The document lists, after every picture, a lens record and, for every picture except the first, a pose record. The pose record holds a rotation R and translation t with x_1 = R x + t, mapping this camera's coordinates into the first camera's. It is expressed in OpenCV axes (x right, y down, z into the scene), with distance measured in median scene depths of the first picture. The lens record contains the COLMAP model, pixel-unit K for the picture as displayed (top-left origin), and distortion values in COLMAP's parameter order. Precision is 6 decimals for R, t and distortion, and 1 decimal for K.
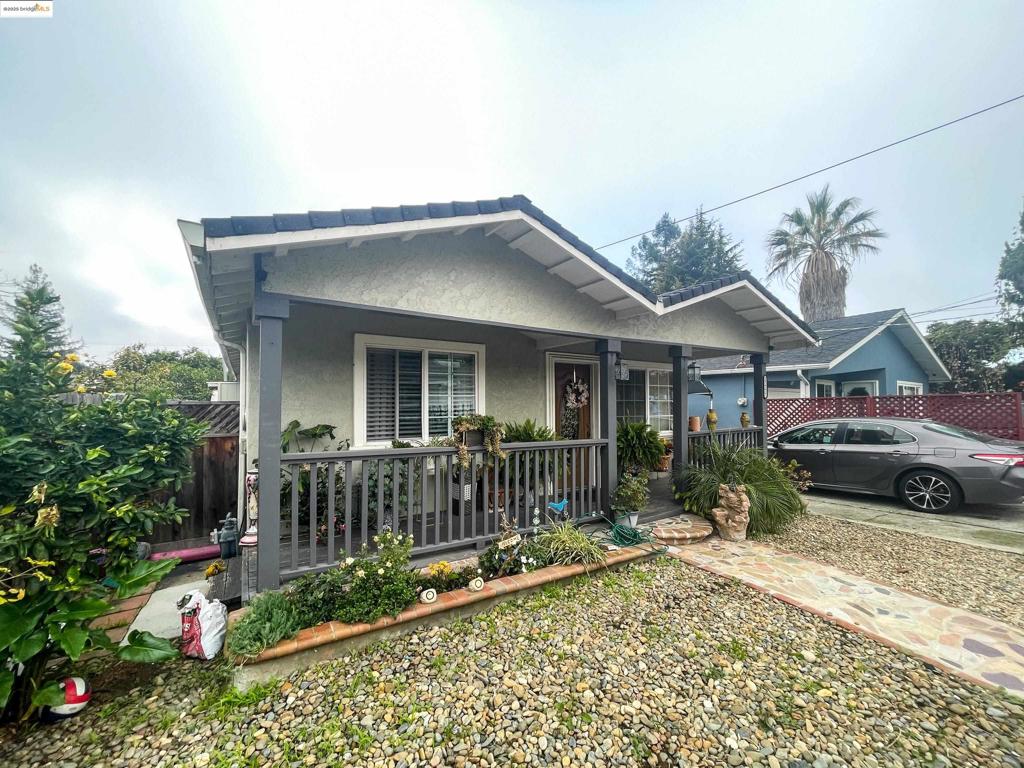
lens RADIAL K [[407.3, 0, 498.3], [0, 407.3, 426.7], [0, 0, 1]] dist [0.000359, -0.001299]
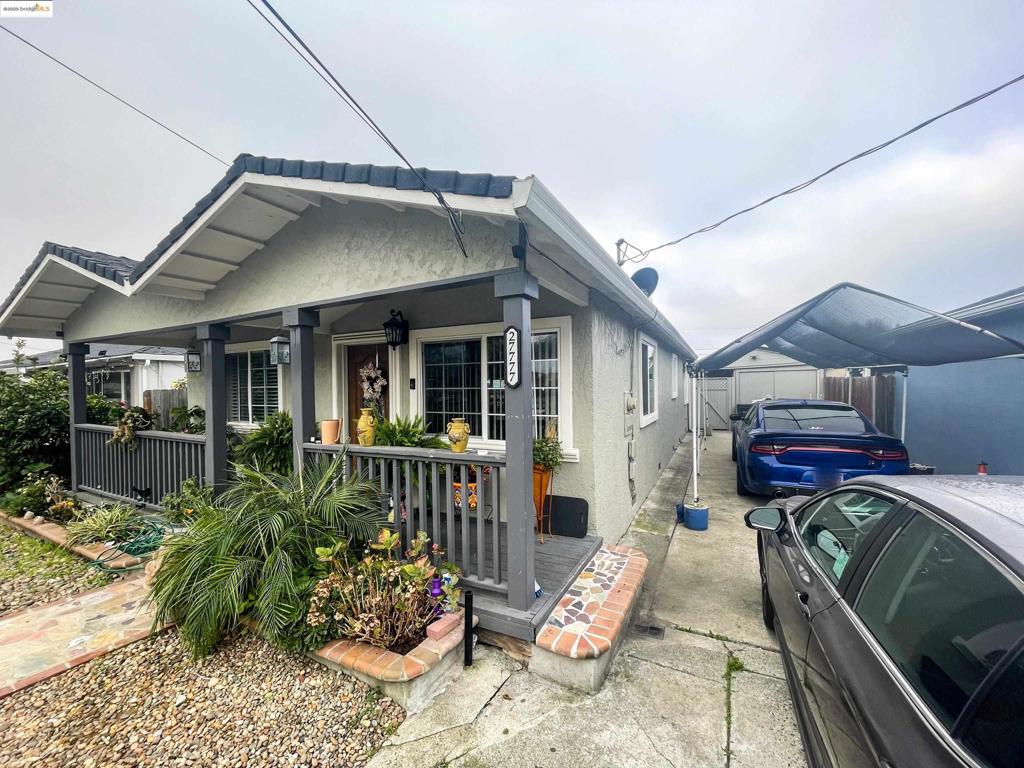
lens RADIAL K [[407.3, 0, 512.0], [0, 407.3, 413.6], [0, 0, 1]] dist [0.000359, -0.001299]
pose [[0.525679, 0.057786, -0.848718, 1.354876], [-0.033733, 0.998321, 0.047079, -0.086249], [0.850014, 0.003882, 0.526746, 1.086618]]
